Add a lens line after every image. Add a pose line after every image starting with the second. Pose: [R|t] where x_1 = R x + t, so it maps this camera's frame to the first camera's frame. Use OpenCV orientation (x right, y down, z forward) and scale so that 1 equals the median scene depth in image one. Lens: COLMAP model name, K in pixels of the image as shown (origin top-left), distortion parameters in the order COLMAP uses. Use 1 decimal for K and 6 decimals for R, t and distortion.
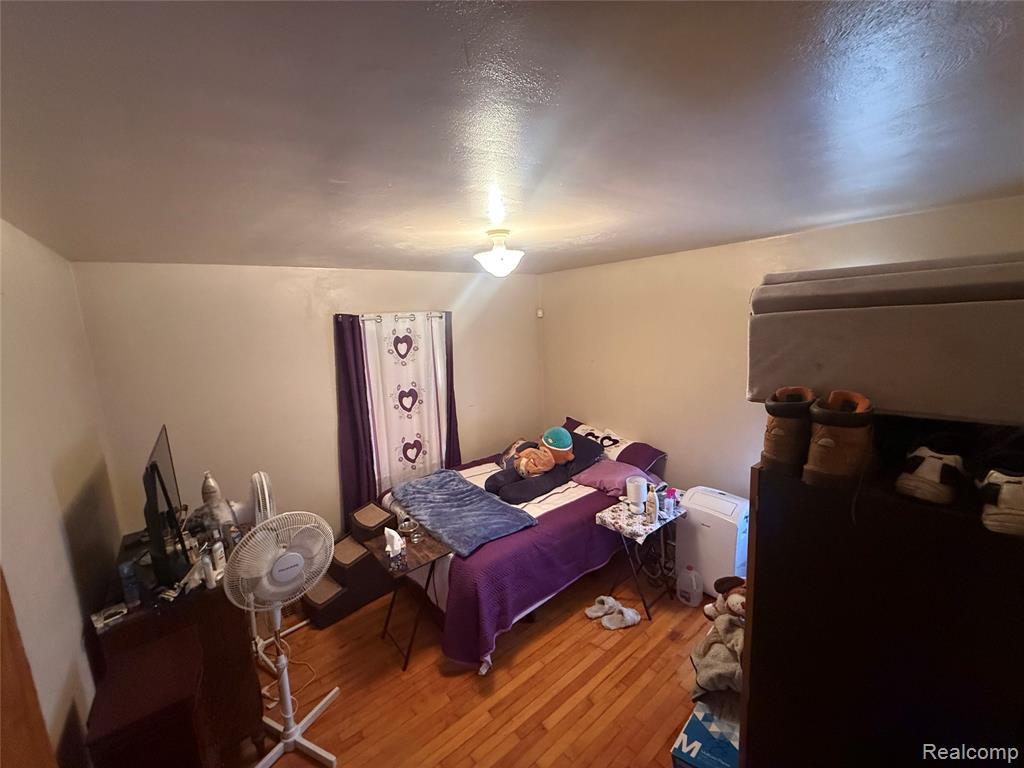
lens RADIAL K [[418.7, 0, 512.0], [0, 418.7, 384.0], [0, 0, 1]] dist [0.000920, 0.000137]
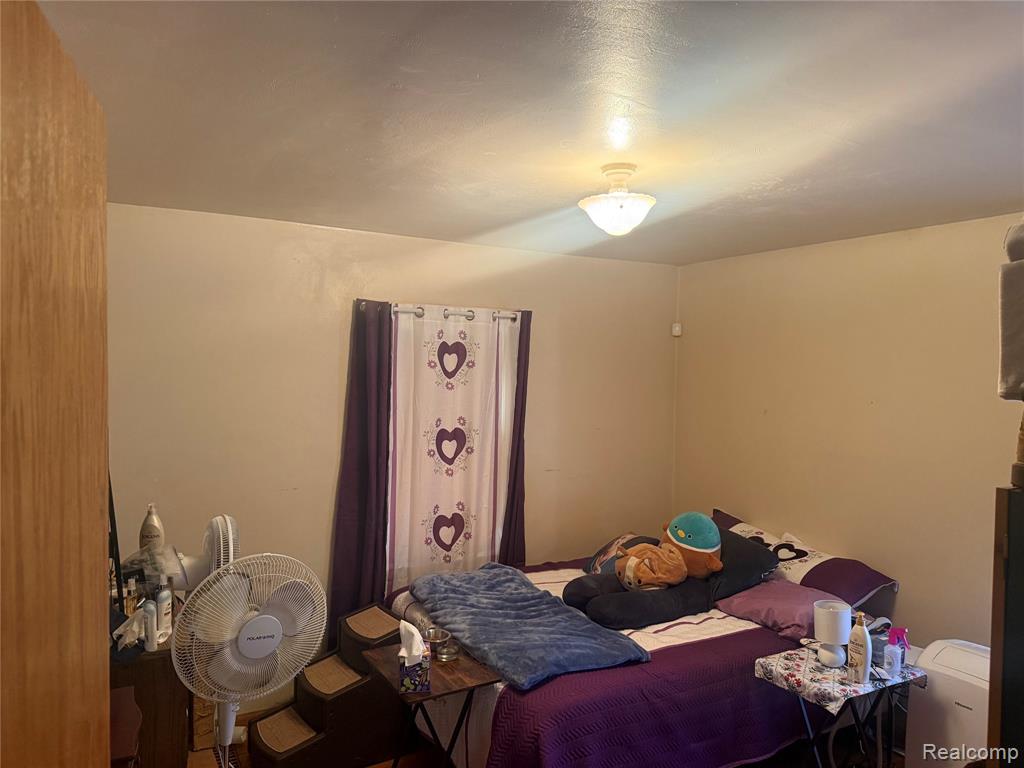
lens RADIAL K [[735.8, 0, 512.0], [0, 735.8, 384.0], [0, 0, 1]] dist [0.096872, -0.142611]
pose [[0.985560, 0.071628, -0.153428, 0.003325], [-0.090659, 0.988520, -0.120867, 0.084504], [0.143009, 0.133031, 0.980740, -0.081265]]
